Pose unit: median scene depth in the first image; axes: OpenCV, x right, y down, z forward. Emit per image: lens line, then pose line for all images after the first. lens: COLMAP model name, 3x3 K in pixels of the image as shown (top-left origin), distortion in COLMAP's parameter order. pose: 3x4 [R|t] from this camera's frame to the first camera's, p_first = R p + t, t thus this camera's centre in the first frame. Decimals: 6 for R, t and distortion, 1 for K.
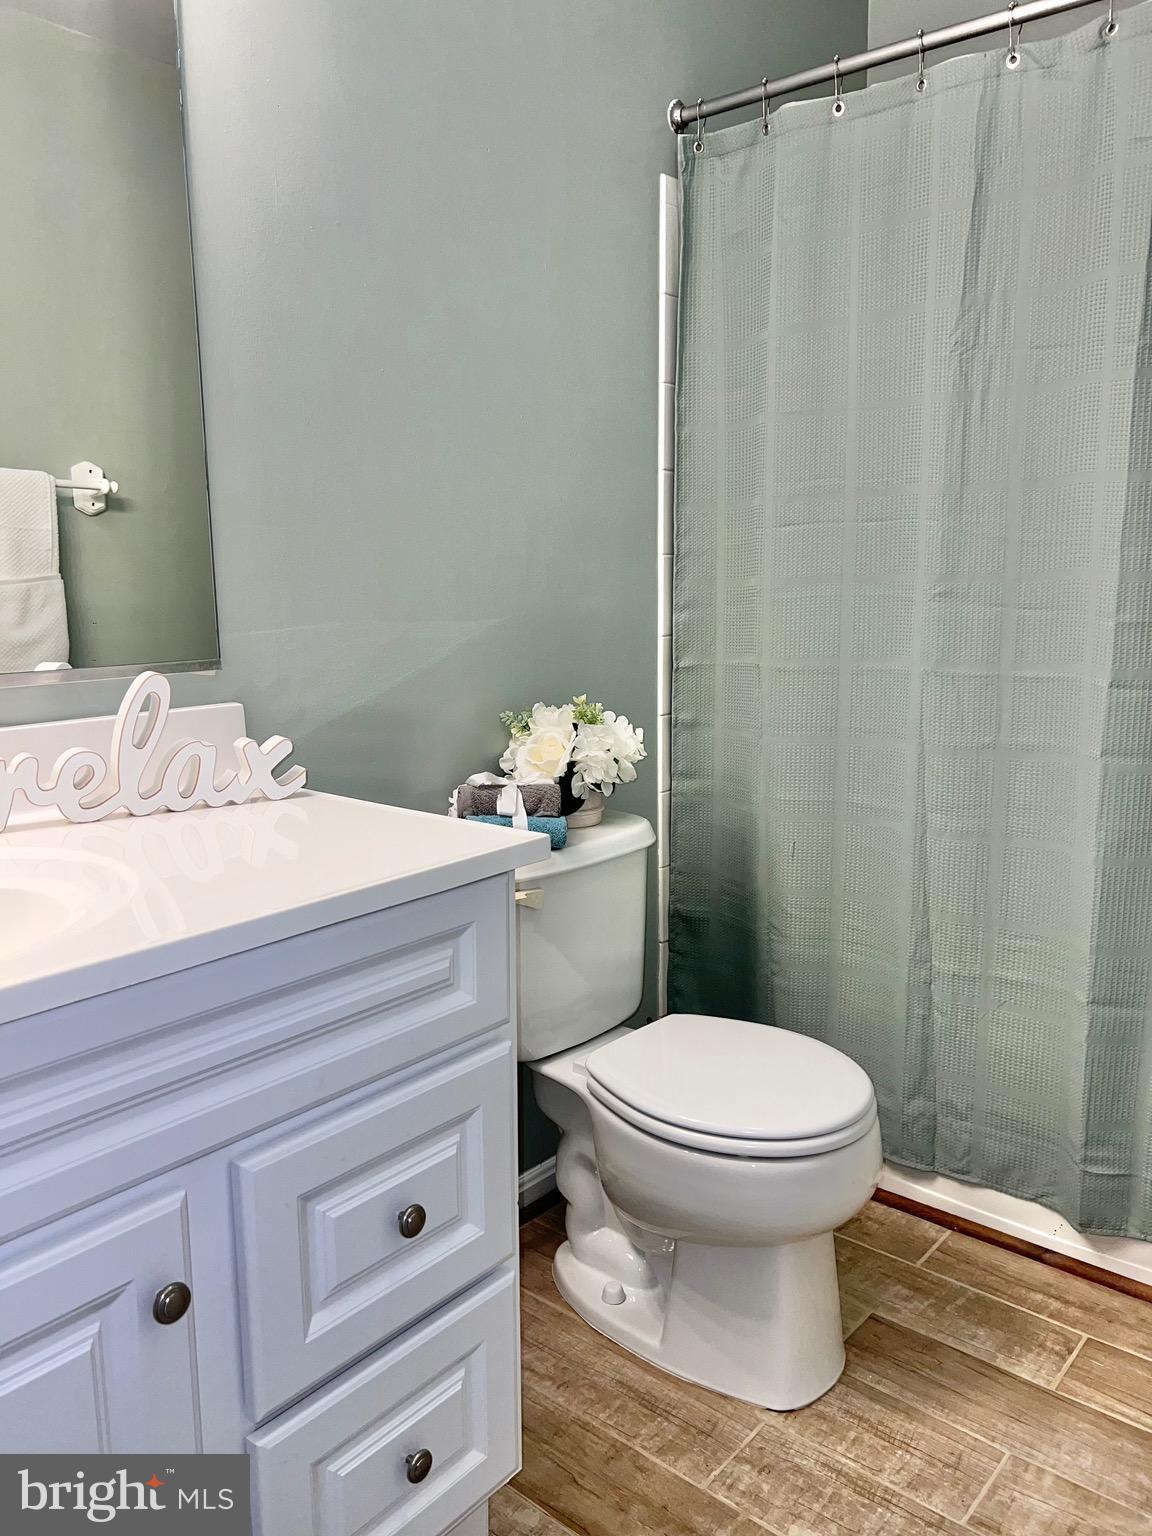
lens RADIAL K [[1159.9, 0, 576.6], [0, 1159.9, 767.7], [0, 0, 1]] dist [0.041860, -0.040923]
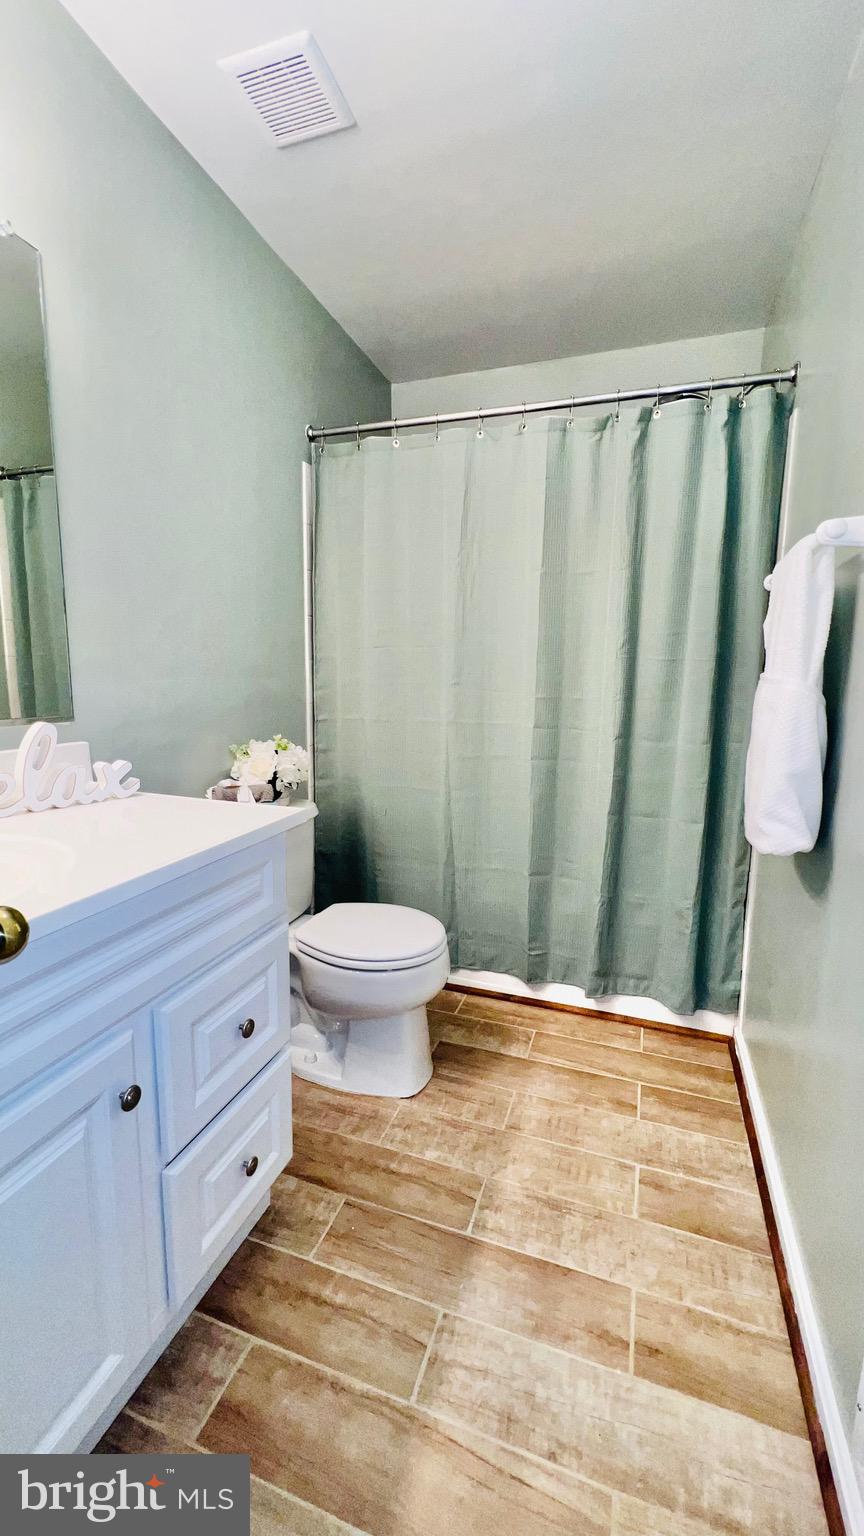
lens RADIAL K [[613.3, 0, 434.9], [0, 613.3, 761.9], [0, 0, 1]] dist [-0.005890, 0.001275]
pose [[0.931443, -0.029164, 0.362718, -0.121567], [0.037637, 0.999158, -0.016314, 0.005260], [-0.361937, 0.028848, 0.931756, 0.010156]]
